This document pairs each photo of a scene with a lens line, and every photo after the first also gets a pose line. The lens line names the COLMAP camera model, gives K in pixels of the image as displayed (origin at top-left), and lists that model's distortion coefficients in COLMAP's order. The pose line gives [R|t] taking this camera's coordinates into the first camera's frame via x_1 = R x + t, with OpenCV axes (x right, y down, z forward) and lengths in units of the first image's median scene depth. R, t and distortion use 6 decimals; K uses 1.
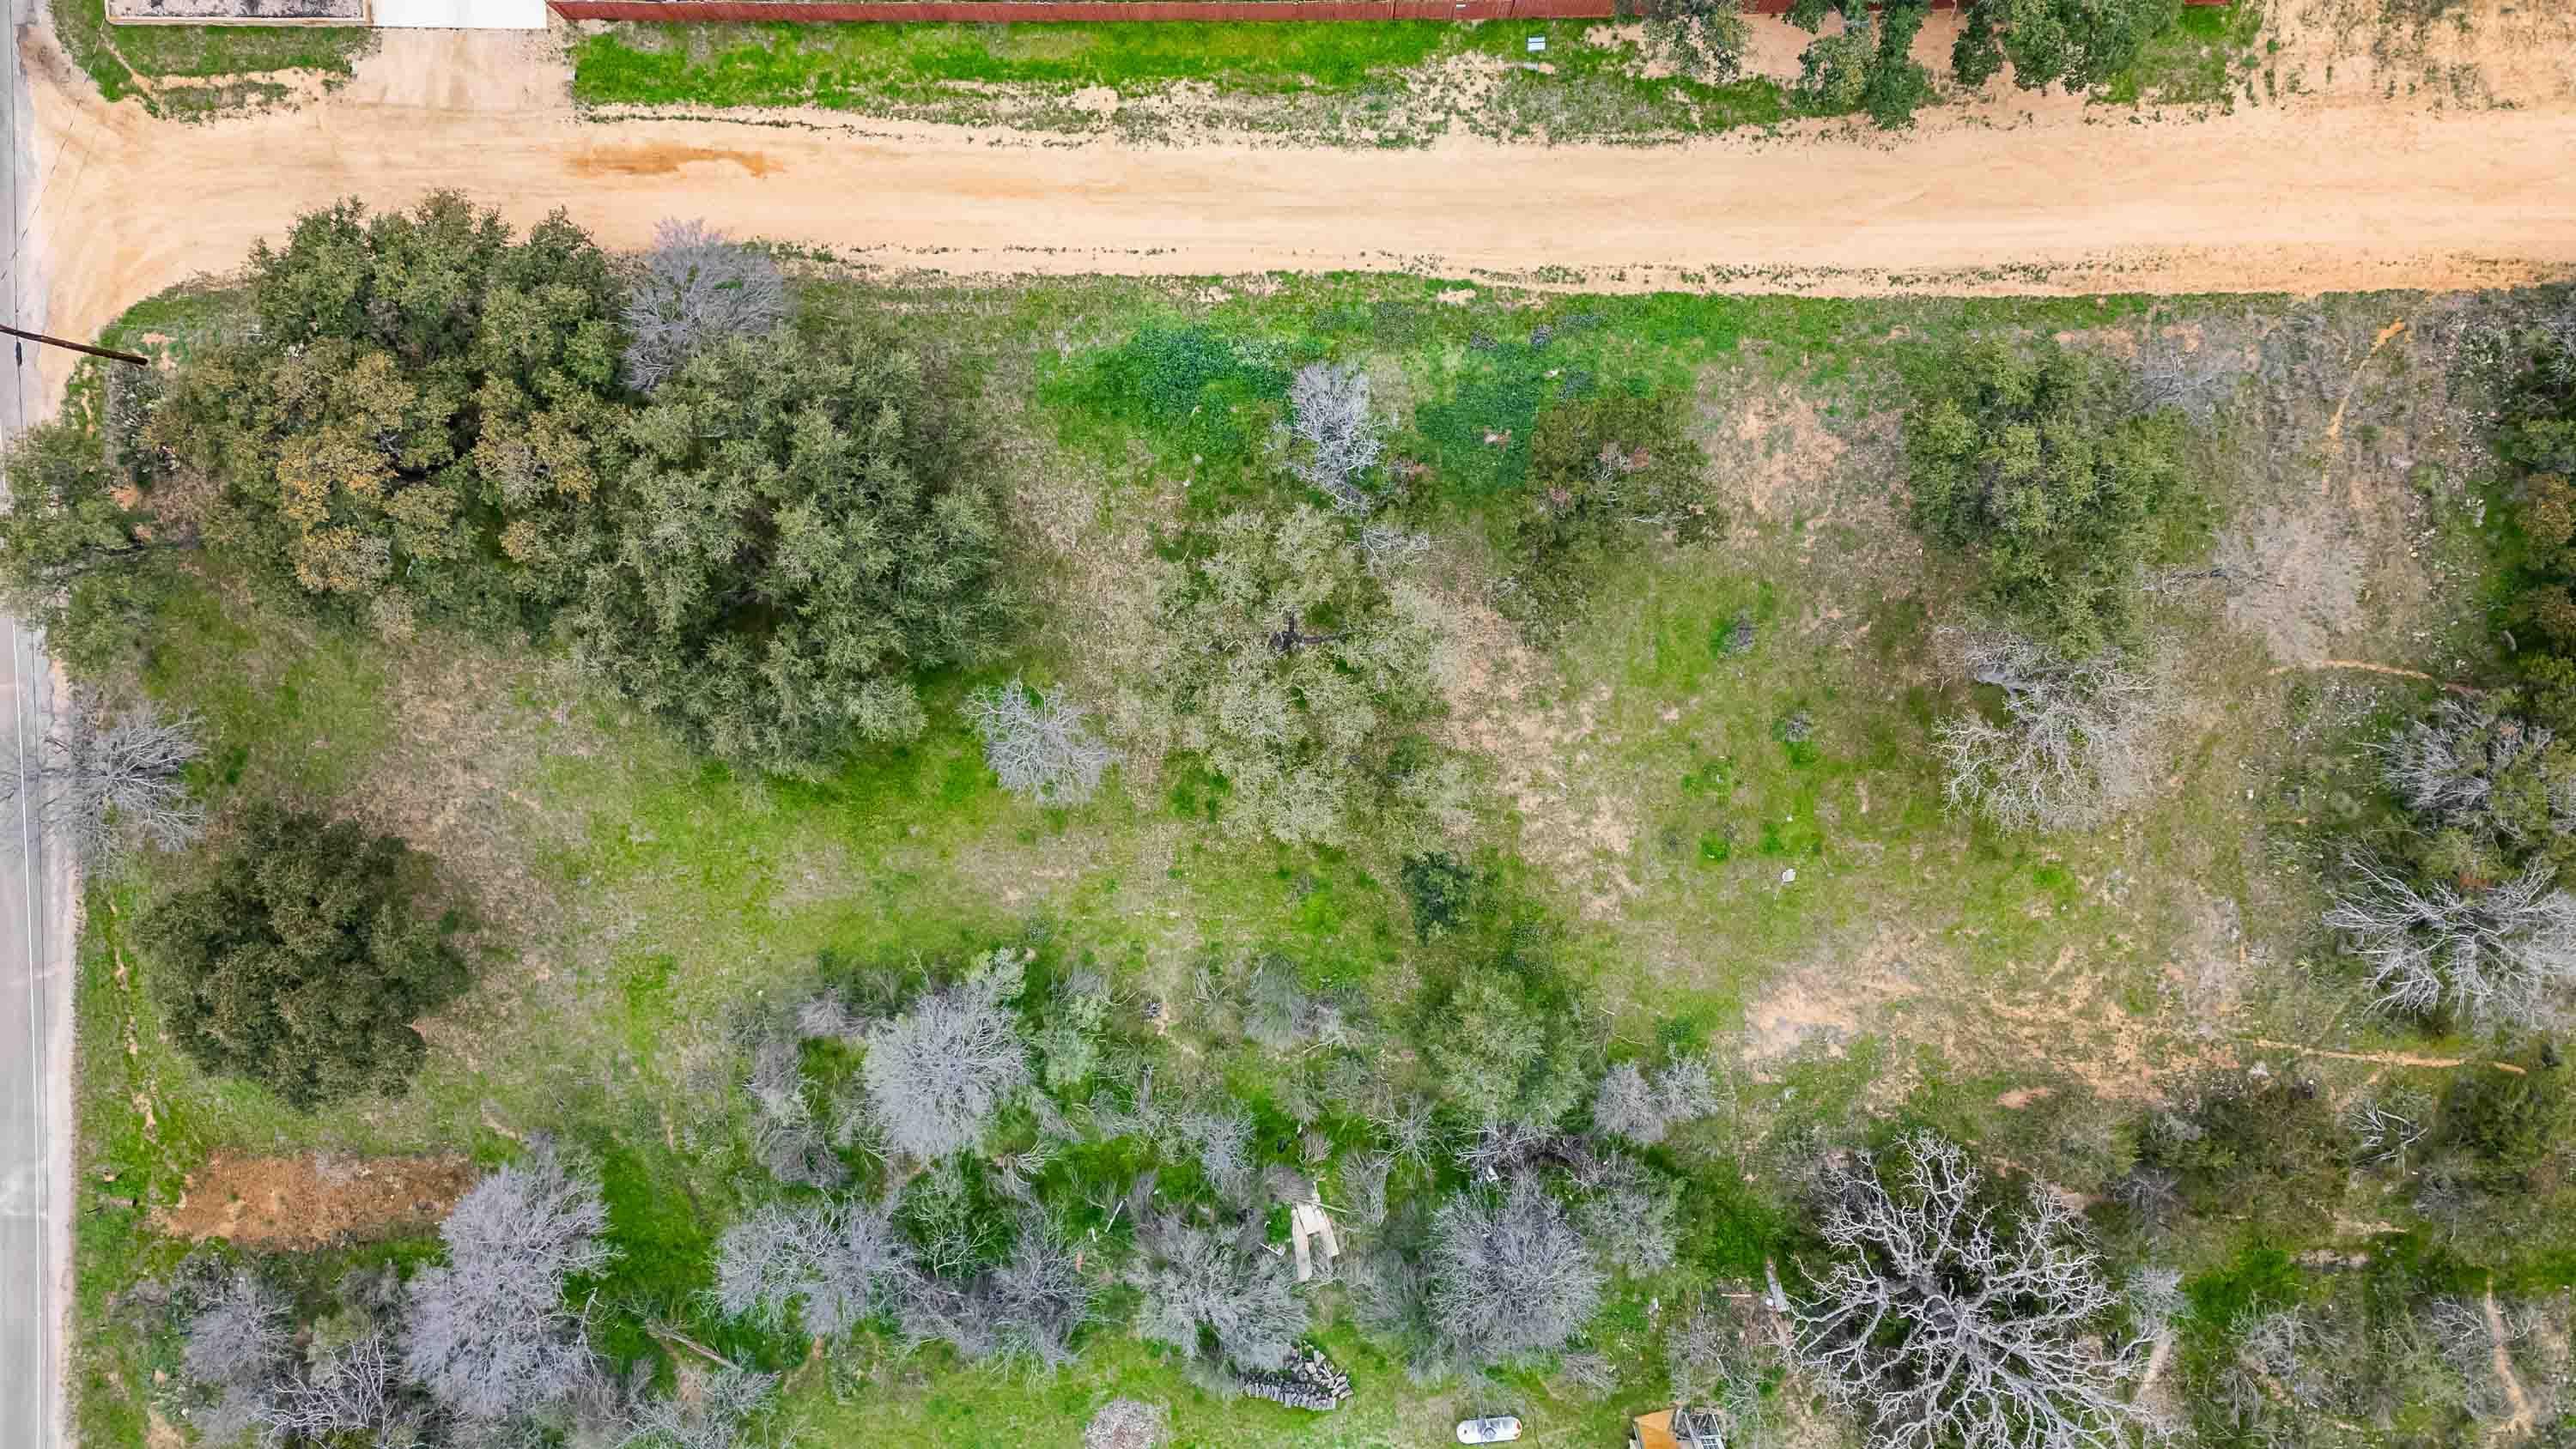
lens RADIAL K [[1752.1, 0, 1299.6], [0, 1752.1, 719.6], [0, 0, 1]] dist [0.085756, -0.075557]
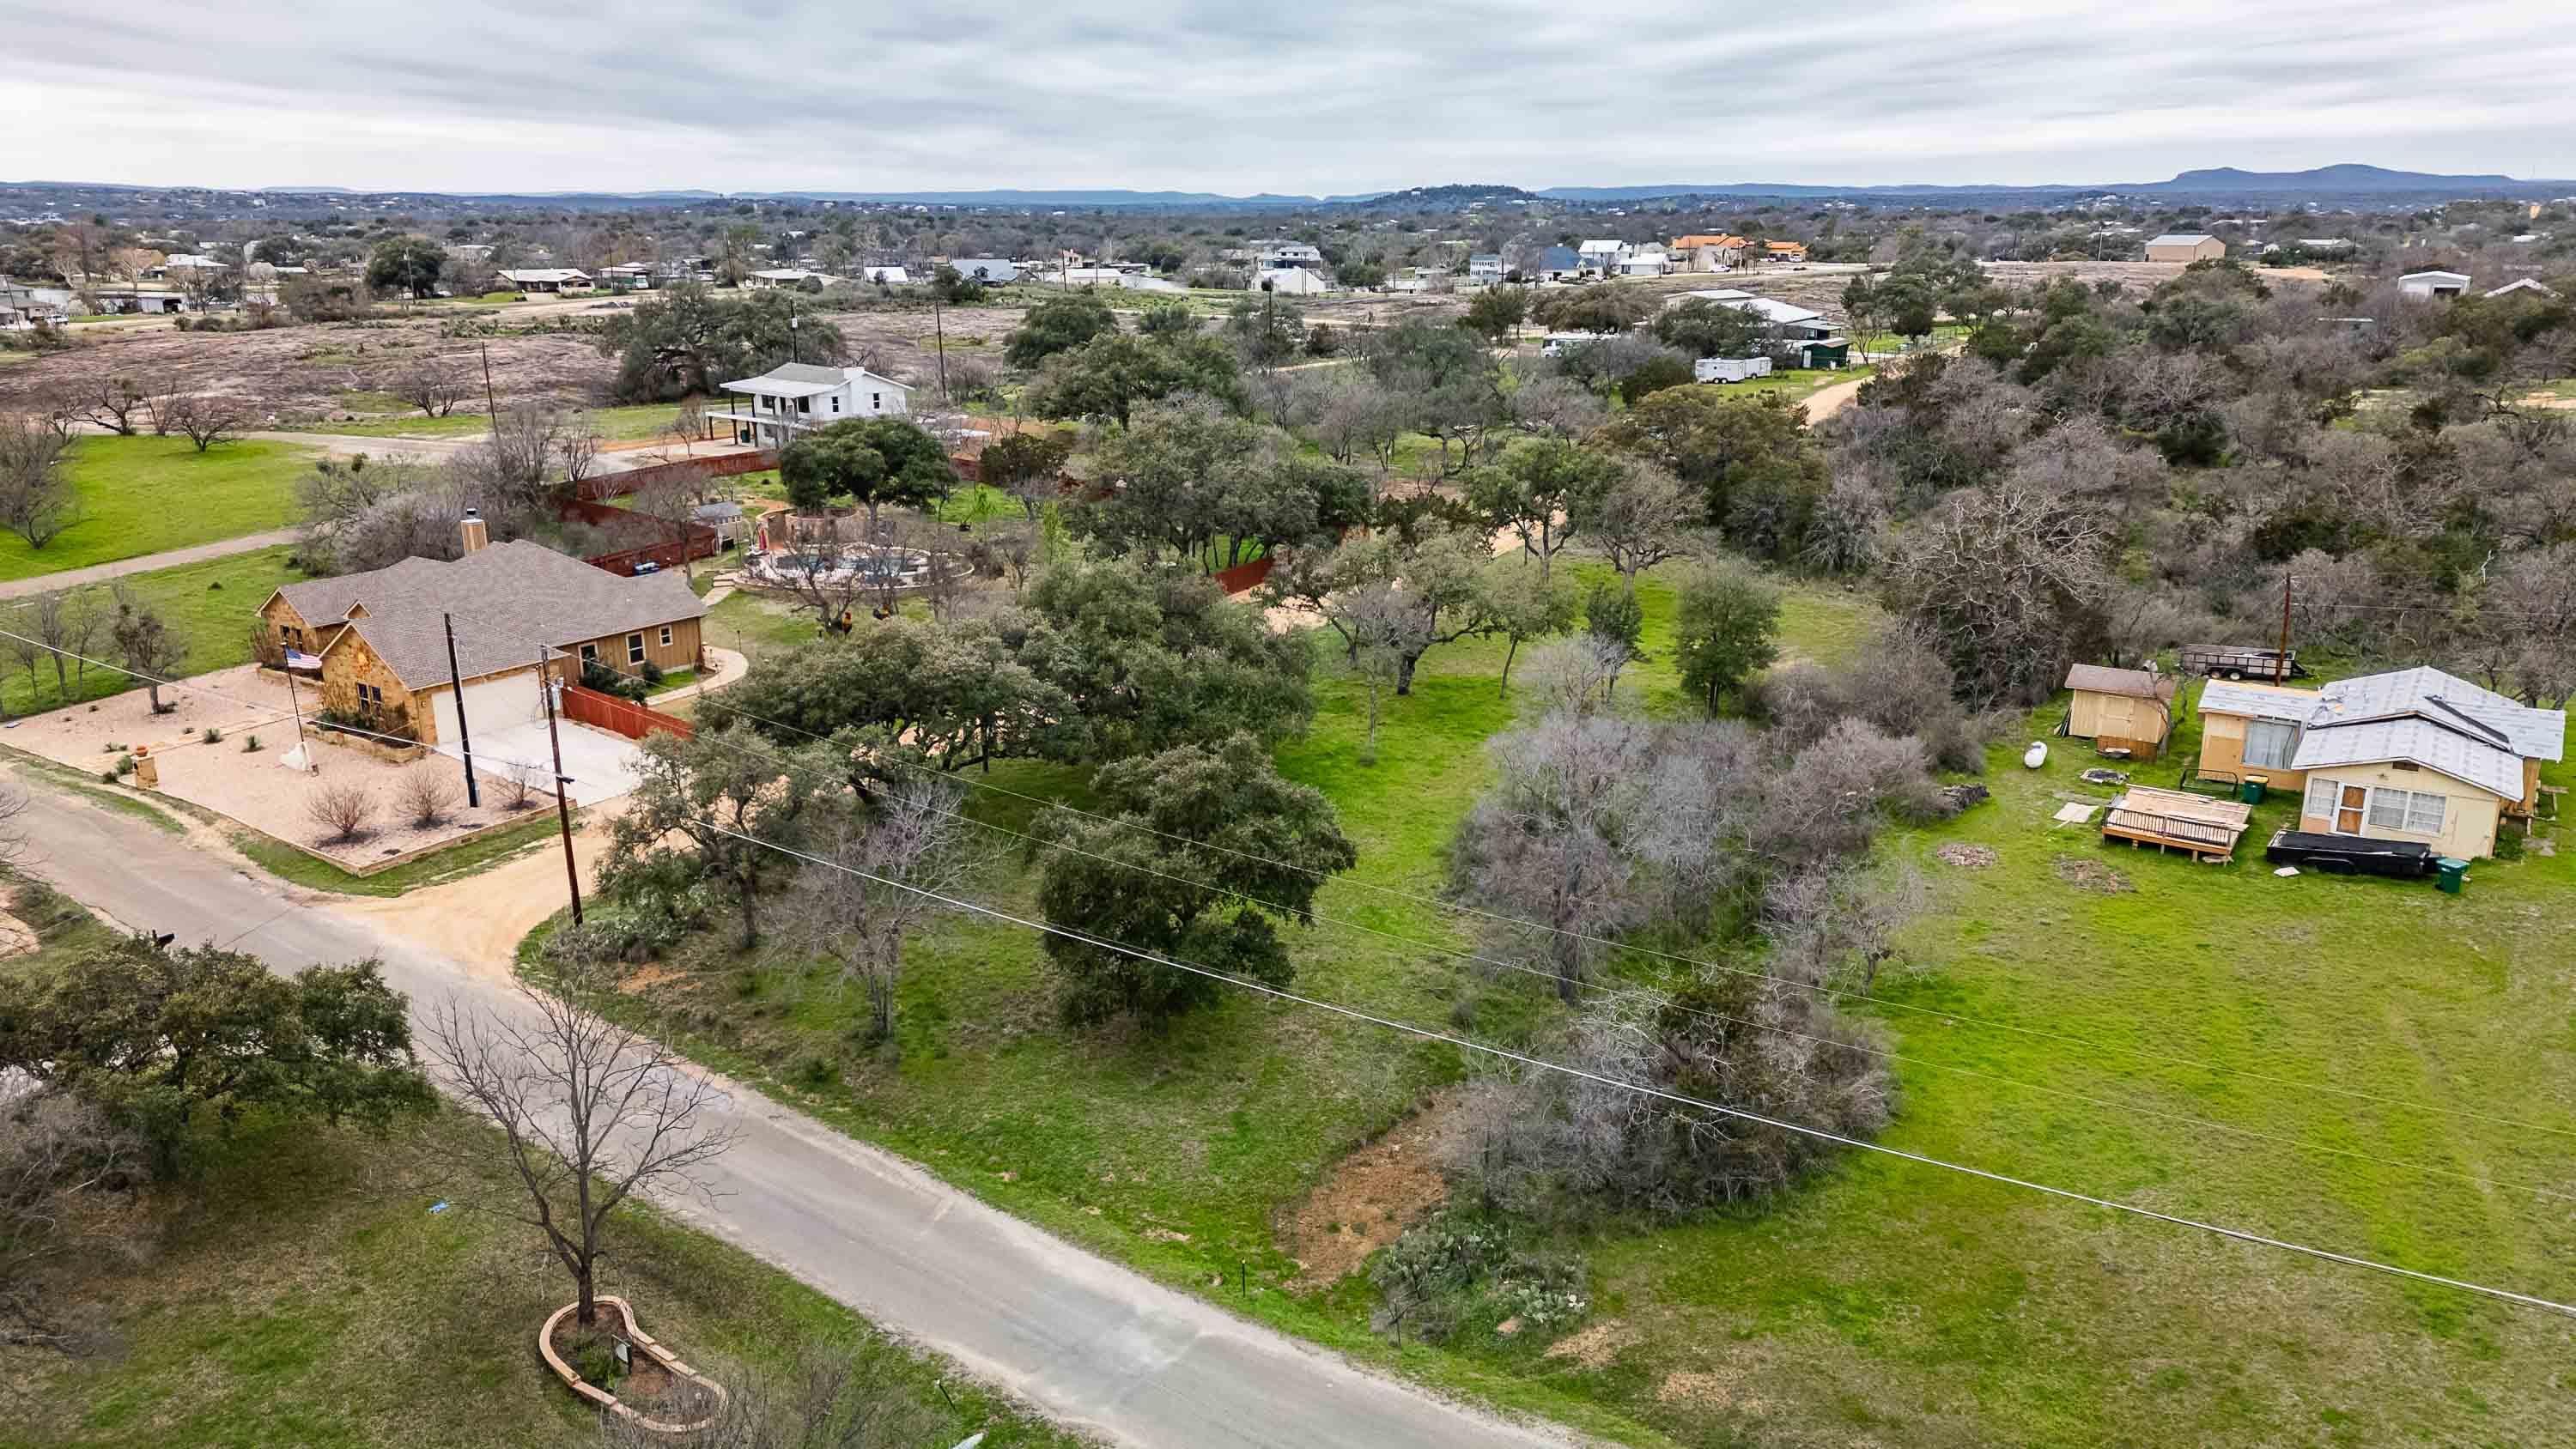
lens RADIAL K [[1782.2, 0, 1298.9], [0, 1782.2, 728.3], [0, 0, 1]] dist [0.104381, -0.119053]
pose [[0.550317, -0.228750, 0.803009, -1.220708], [0.834315, 0.113002, -0.539582, 0.668002], [0.032688, 0.966904, 0.253037, 0.663101]]
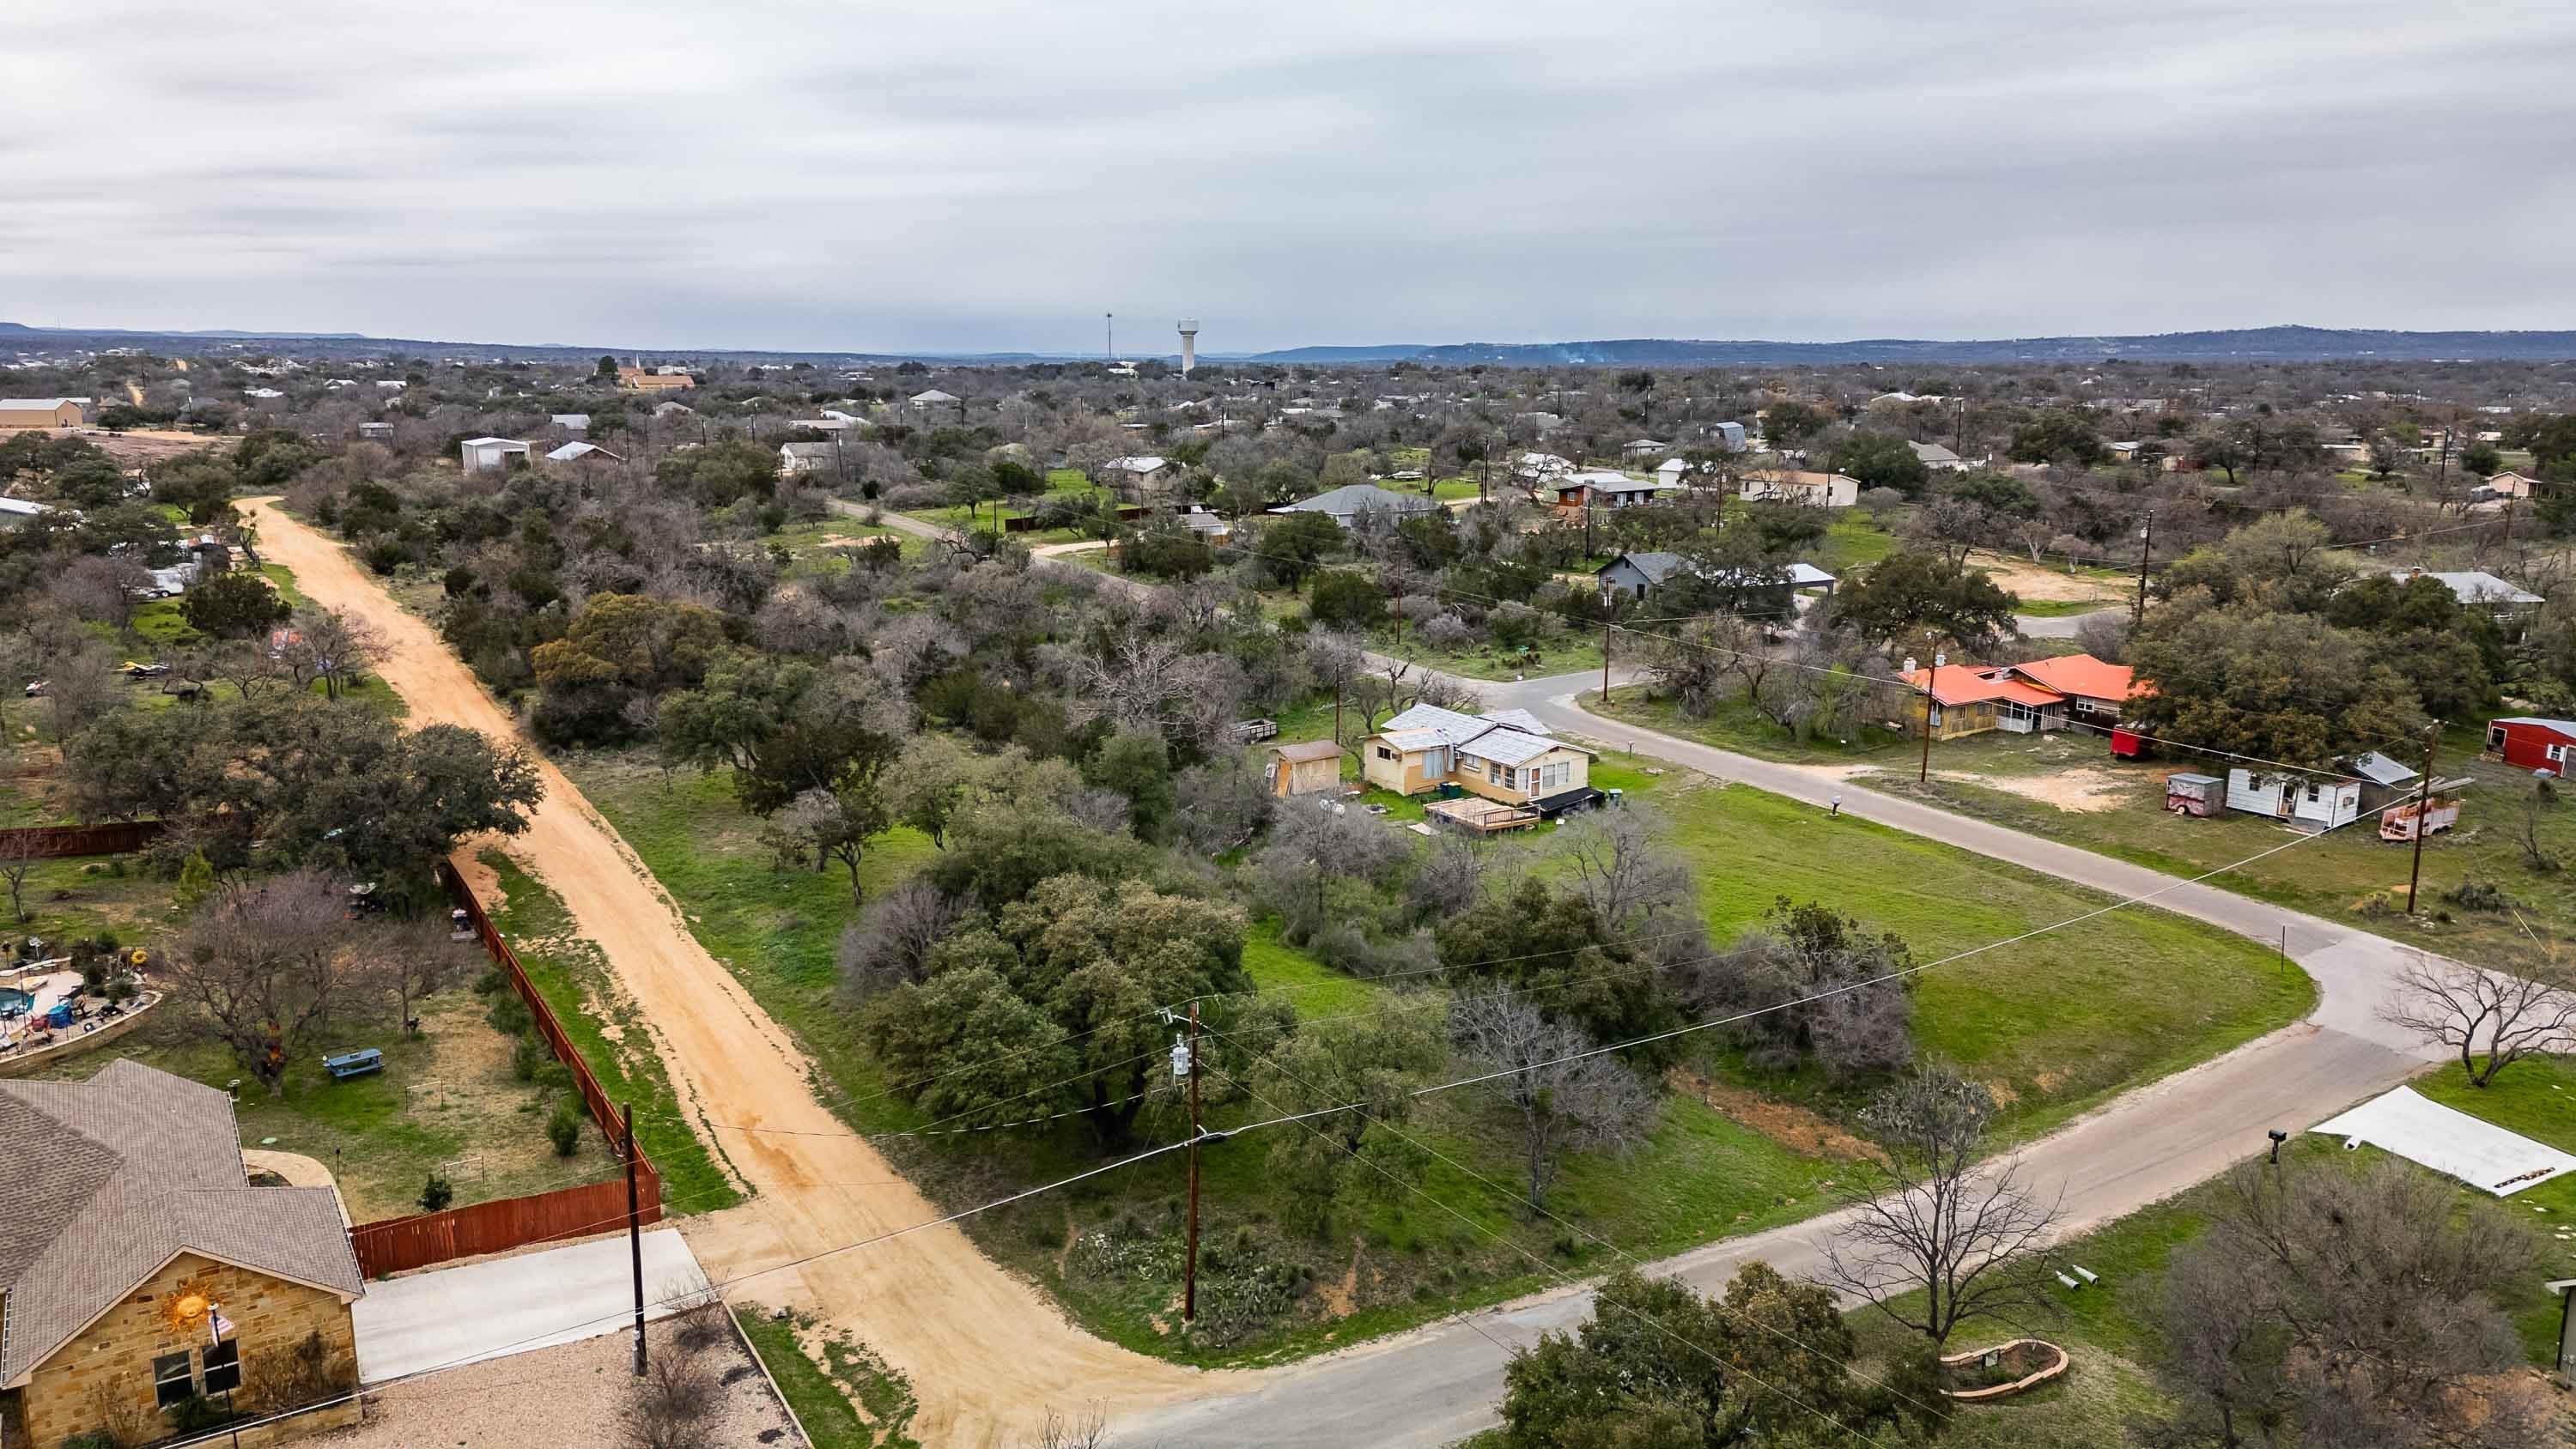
lens RADIAL K [[1782.2, 0, 1298.9], [0, 1782.2, 728.3], [0, 0, 1]] dist [0.104381, -0.119053]
pose [[-0.548836, -0.169917, 0.818478, -1.366834], [0.835280, -0.150069, 0.528948, -0.585446], [0.032951, 0.973965, 0.224292, 0.531974]]
